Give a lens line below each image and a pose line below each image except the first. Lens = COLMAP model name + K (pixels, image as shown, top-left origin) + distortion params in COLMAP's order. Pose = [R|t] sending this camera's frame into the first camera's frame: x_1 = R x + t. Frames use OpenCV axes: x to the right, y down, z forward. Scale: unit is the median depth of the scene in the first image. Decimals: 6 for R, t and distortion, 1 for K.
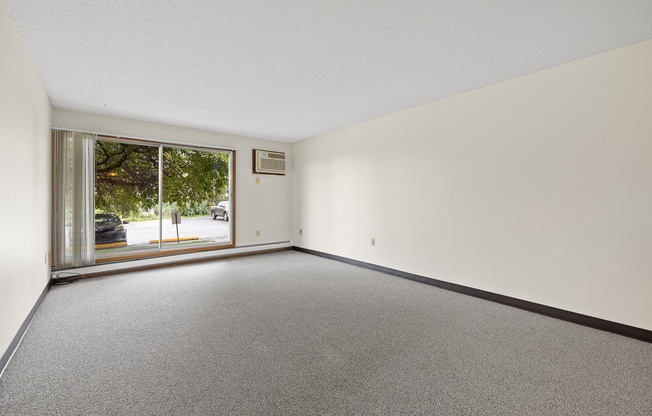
lens RADIAL K [[271.8, 0, 324.5], [0, 271.8, 201.0], [0, 0, 1]] dist [0.001727, 0.000480]
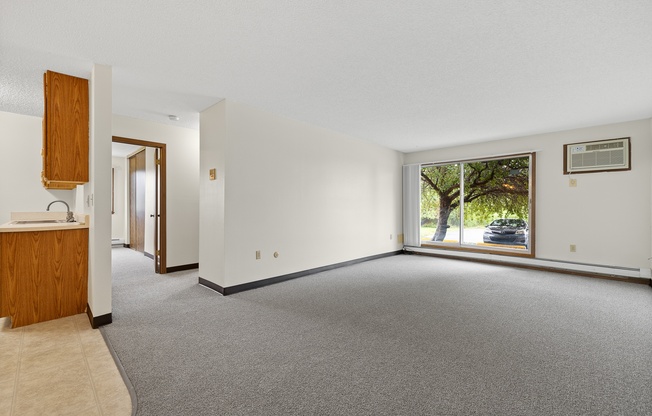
lens RADIAL K [[271.8, 0, 325.4], [0, 271.8, 207.9], [0, 0, 1]] dist [0.001727, 0.000480]
pose [[0.119049, 0.005519, -0.992873, 0.472495], [-0.009216, 0.999948, 0.004453, 0.003624], [0.992846, 0.008620, 0.119094, 0.183925]]
